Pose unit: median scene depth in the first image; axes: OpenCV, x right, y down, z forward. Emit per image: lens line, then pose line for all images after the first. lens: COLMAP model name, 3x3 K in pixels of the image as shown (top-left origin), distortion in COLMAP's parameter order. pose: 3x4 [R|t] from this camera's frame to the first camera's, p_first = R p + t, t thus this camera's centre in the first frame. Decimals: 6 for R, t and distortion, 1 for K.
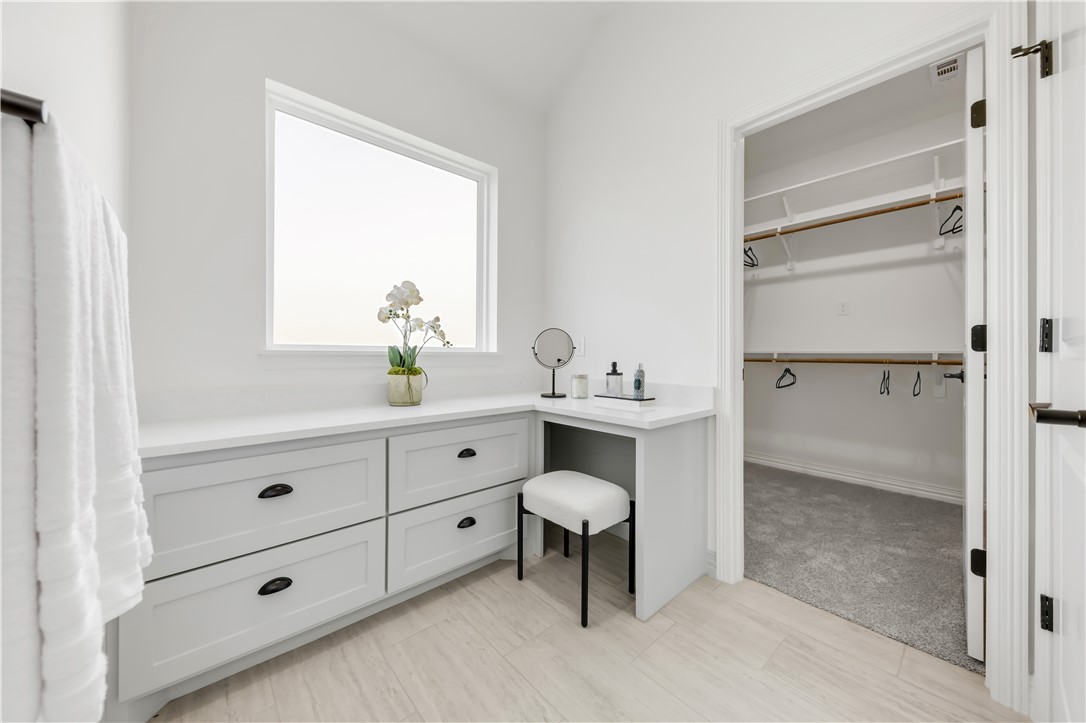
lens RADIAL K [[393.3, 0, 546.9], [0, 393.3, 352.3], [0, 0, 1]] dist [-0.002976, -0.000328]
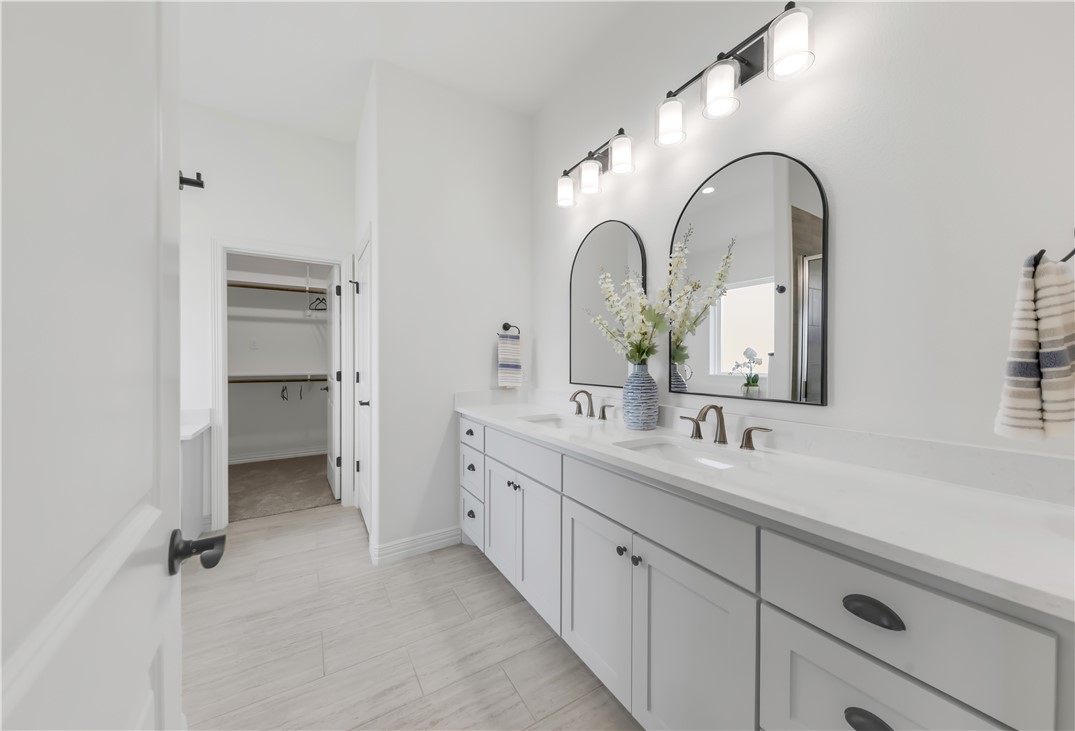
lens RADIAL K [[373.7, 0, 541.1], [0, 373.7, 360.9], [0, 0, 1]] dist [0.000958, 0.000011]
pose [[0.170473, -0.006419, 0.985341, -0.806973], [-0.000117, 0.999979, 0.006534, -0.109962], [-0.985362, -0.001229, 0.170469, -0.544723]]
